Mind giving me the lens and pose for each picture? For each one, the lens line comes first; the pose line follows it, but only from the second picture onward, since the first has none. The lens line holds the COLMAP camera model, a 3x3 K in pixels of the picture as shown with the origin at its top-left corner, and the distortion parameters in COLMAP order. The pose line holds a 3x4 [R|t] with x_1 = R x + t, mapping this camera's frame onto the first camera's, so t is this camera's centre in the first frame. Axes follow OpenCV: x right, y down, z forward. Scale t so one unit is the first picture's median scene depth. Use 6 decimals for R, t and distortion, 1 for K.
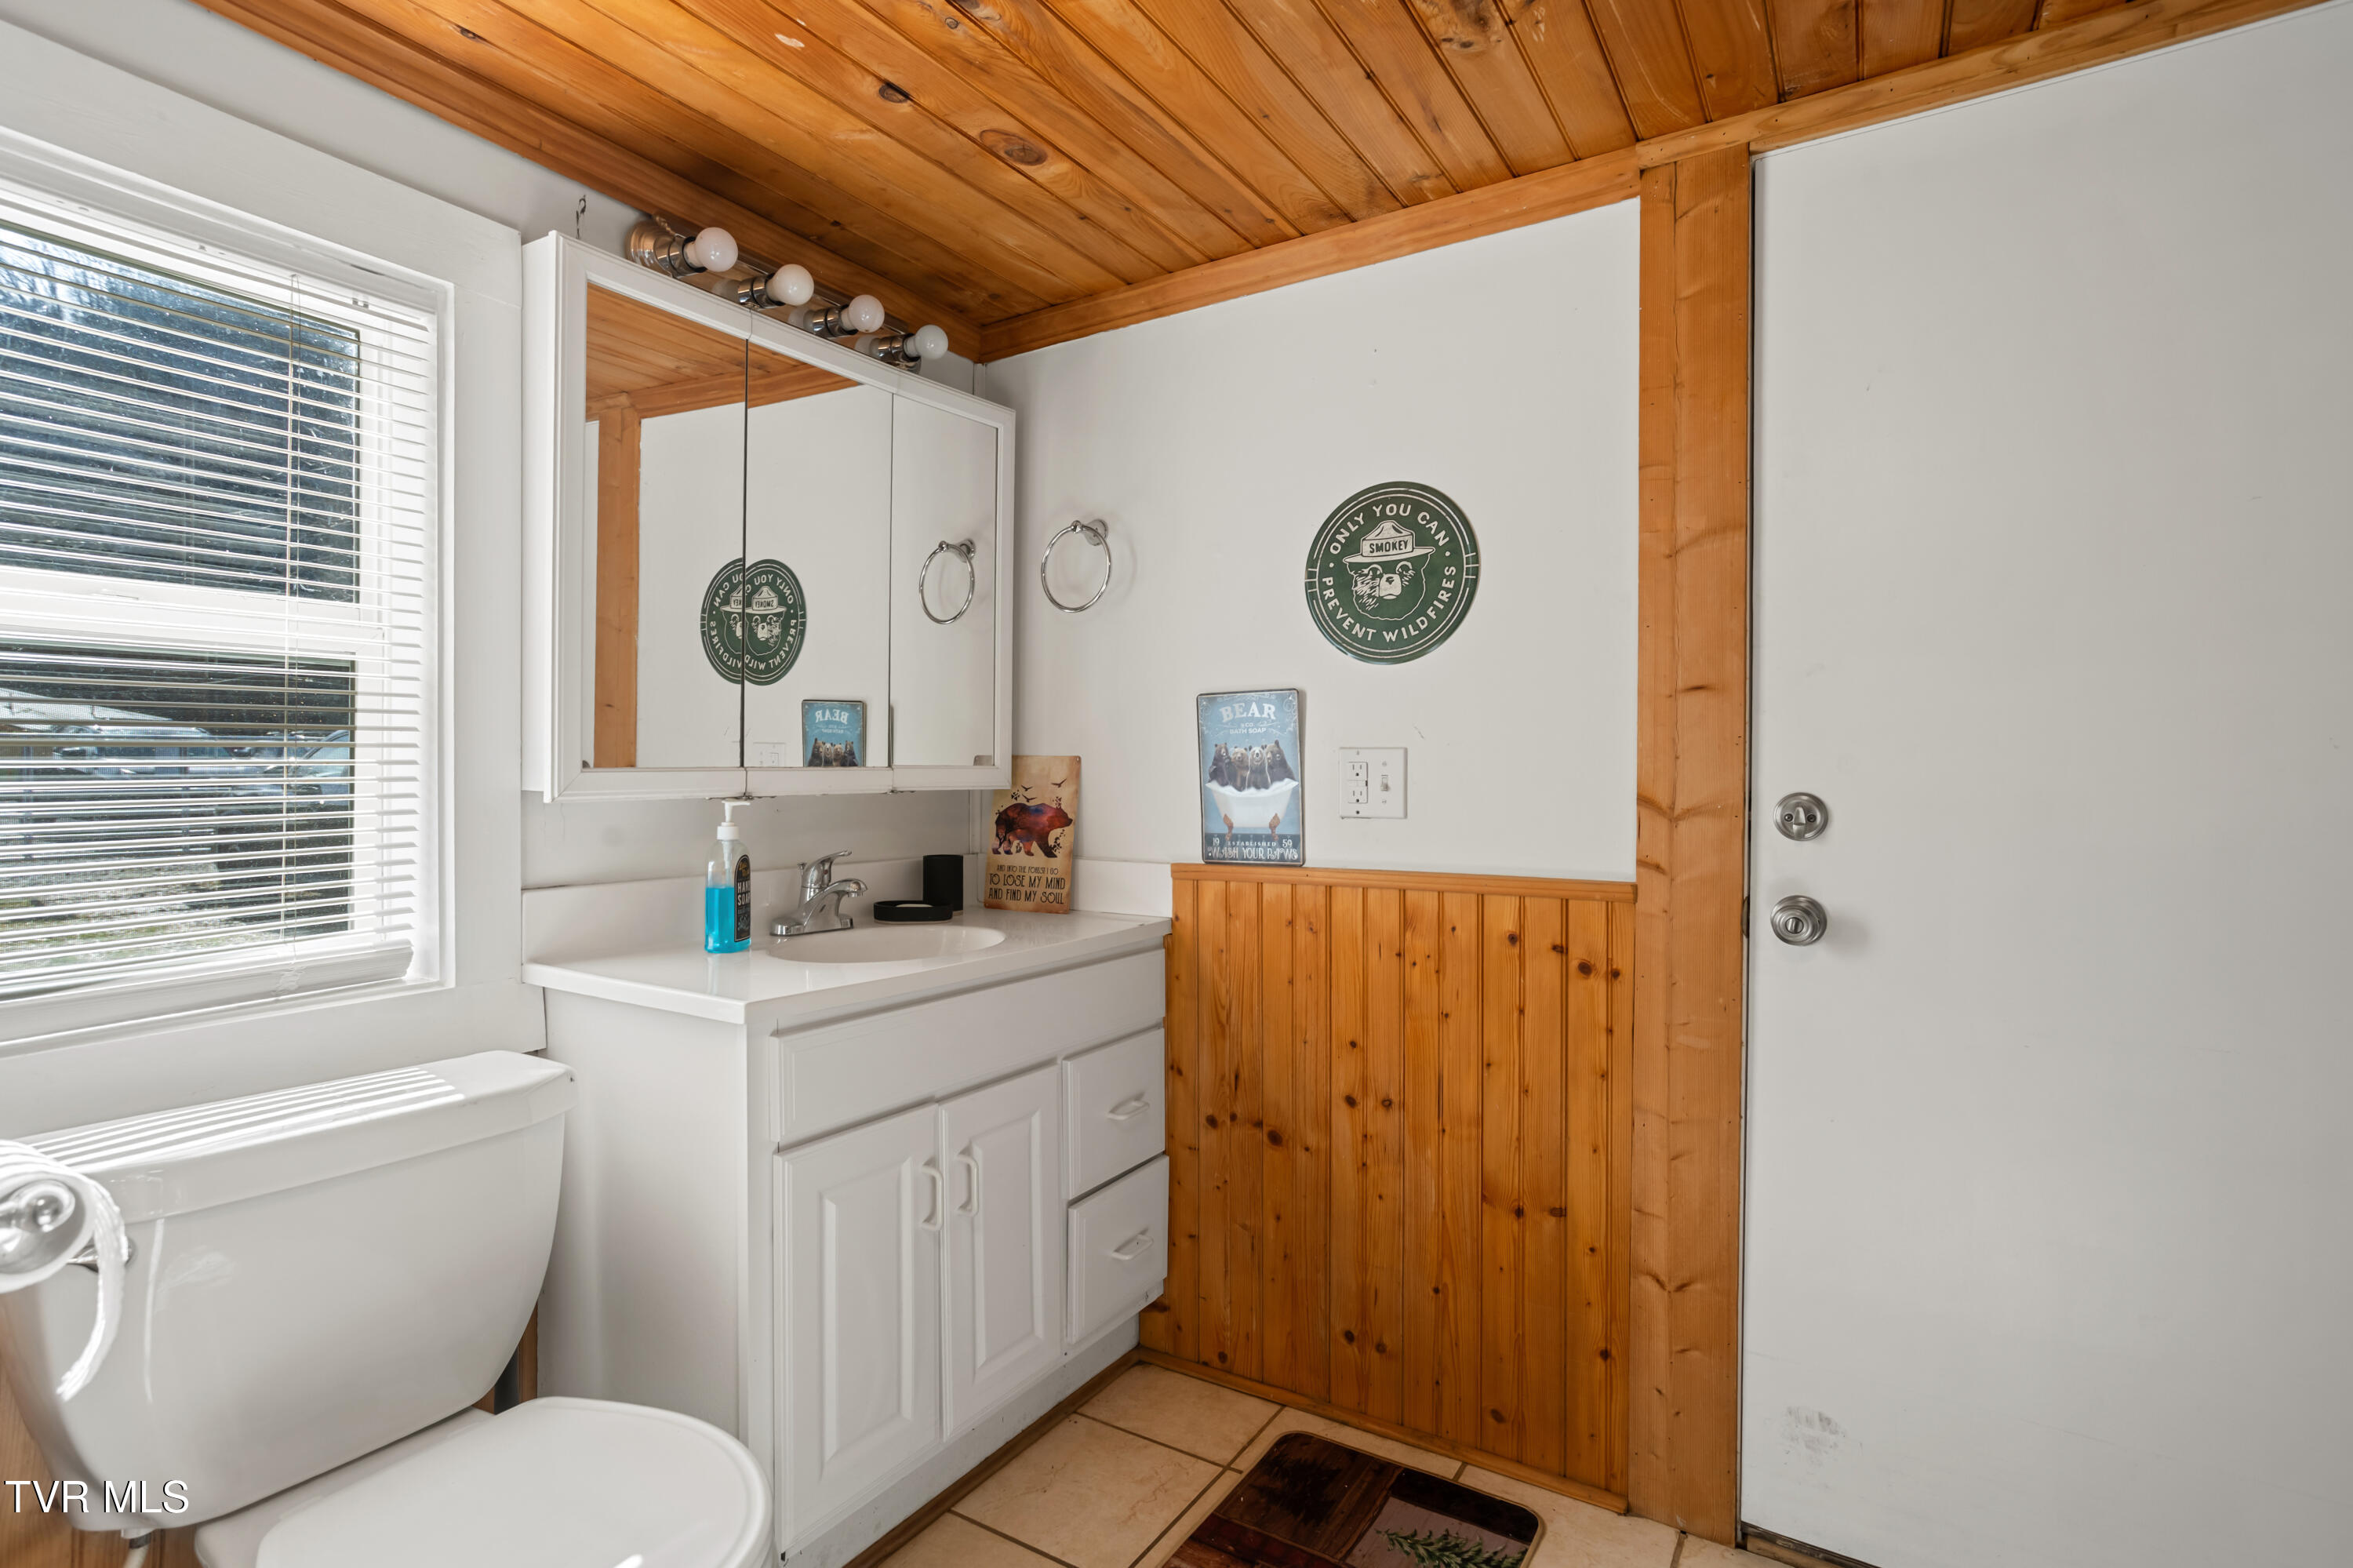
lens RADIAL K [[1150.2, 0, 1157.0], [0, 1150.2, 787.4], [0, 0, 1]] dist [-0.039394, 0.024649]
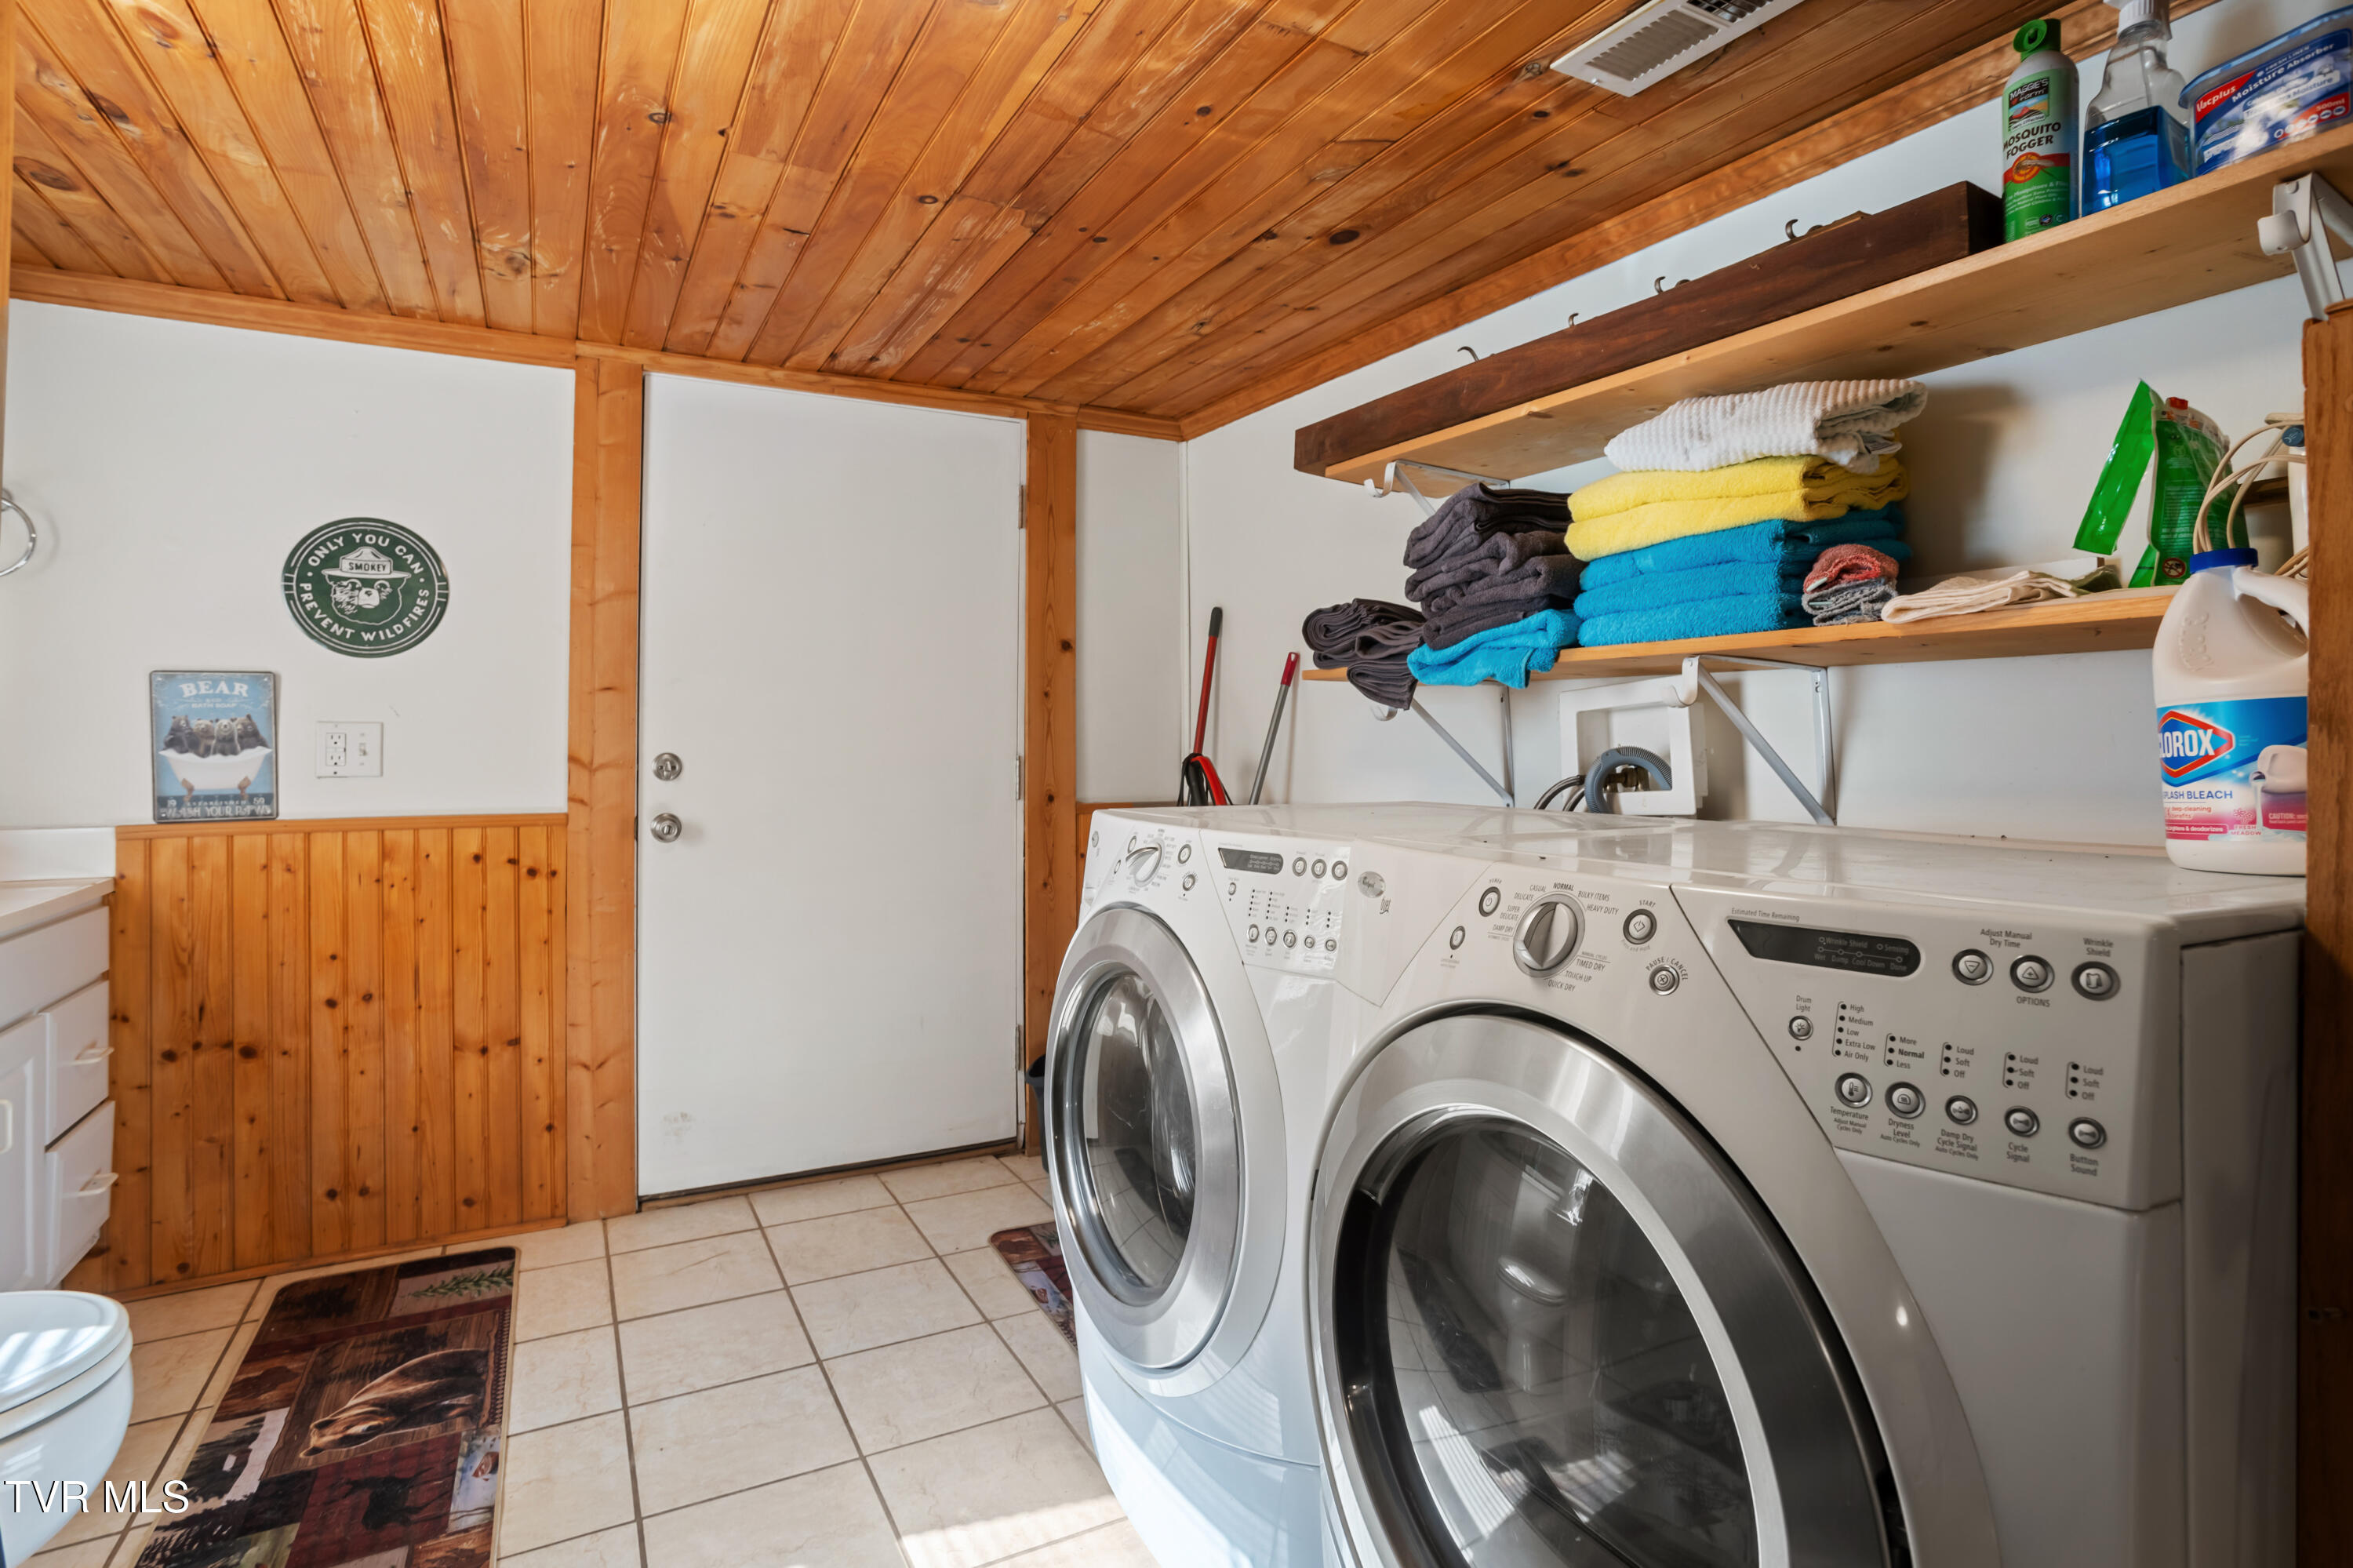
lens RADIAL K [[1150.2, 0, 1152.9], [0, 1150.2, 742.3], [0, 0, 1]] dist [-0.039394, 0.024649]
pose [[0.500481, -0.012346, 0.865659, -0.477881], [0.003367, 0.999919, 0.012315, -0.025487], [-0.865741, -0.003249, 0.500482, -0.420804]]
